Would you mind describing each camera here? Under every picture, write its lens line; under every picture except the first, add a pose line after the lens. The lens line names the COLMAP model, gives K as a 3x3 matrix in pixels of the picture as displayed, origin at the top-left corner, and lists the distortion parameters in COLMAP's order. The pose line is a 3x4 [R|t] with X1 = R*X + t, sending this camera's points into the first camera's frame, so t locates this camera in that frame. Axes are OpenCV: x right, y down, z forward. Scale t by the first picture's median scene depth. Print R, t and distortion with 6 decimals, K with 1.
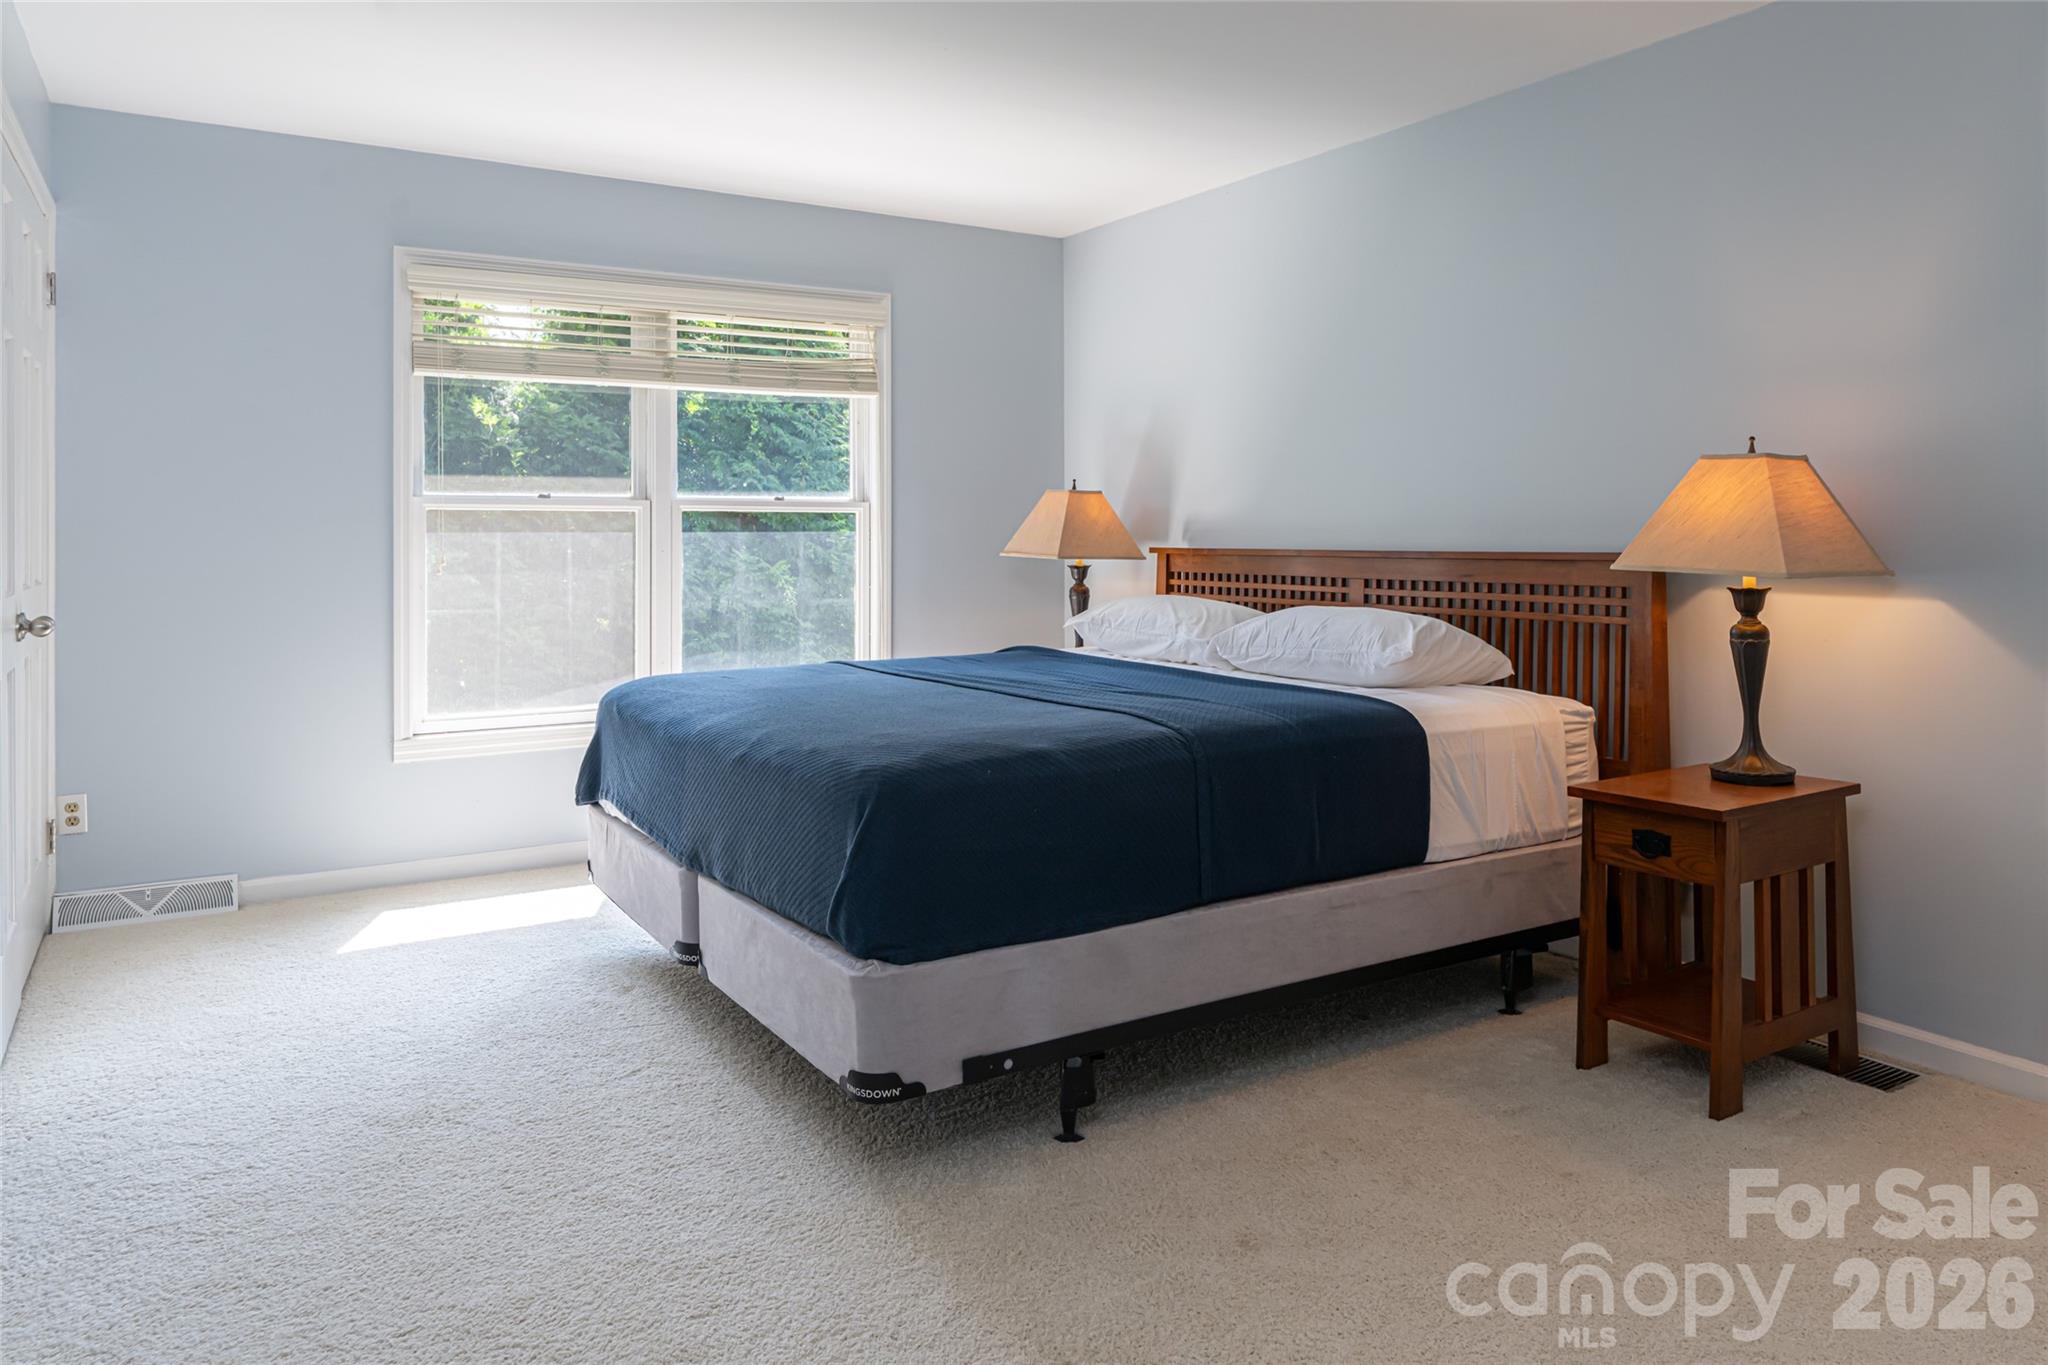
lens RADIAL K [[1314.6, 0, 1024.0], [0, 1314.6, 682.5], [0, 0, 1]] dist [-0.048995, 0.000578]
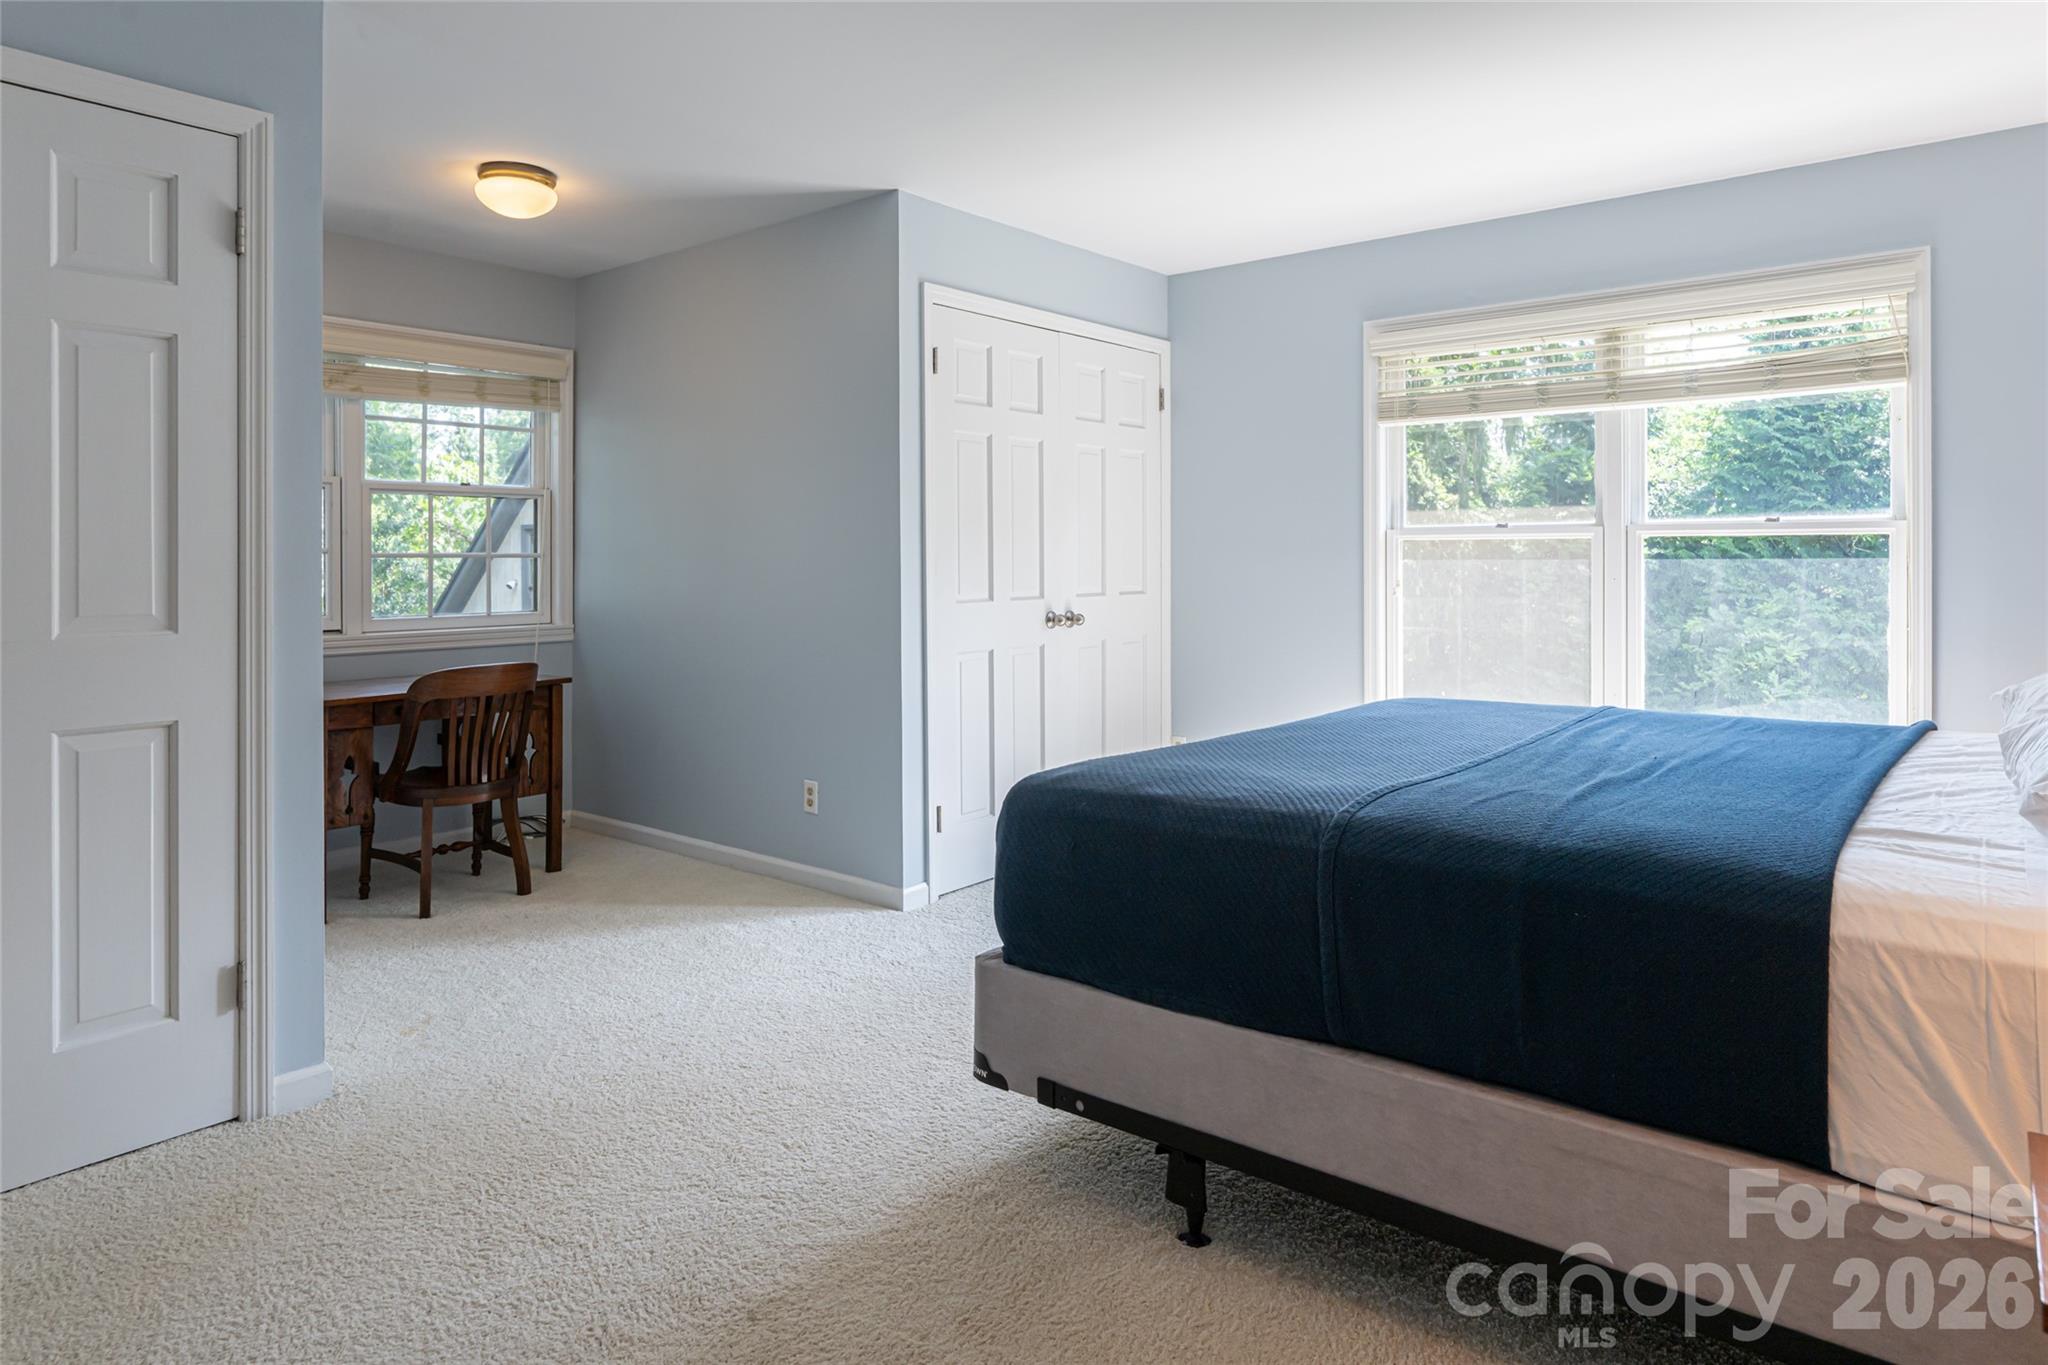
lens RADIAL K [[1237.3, 0, 1022.7], [0, 1237.3, 570.4], [0, 0, 1]] dist [0.002895, 0.000906]
pose [[0.302637, 0.008690, -0.953066, 0.424053], [-0.104426, 0.994241, -0.024094, -0.038852], [0.947368, 0.106817, 0.301802, 0.308295]]
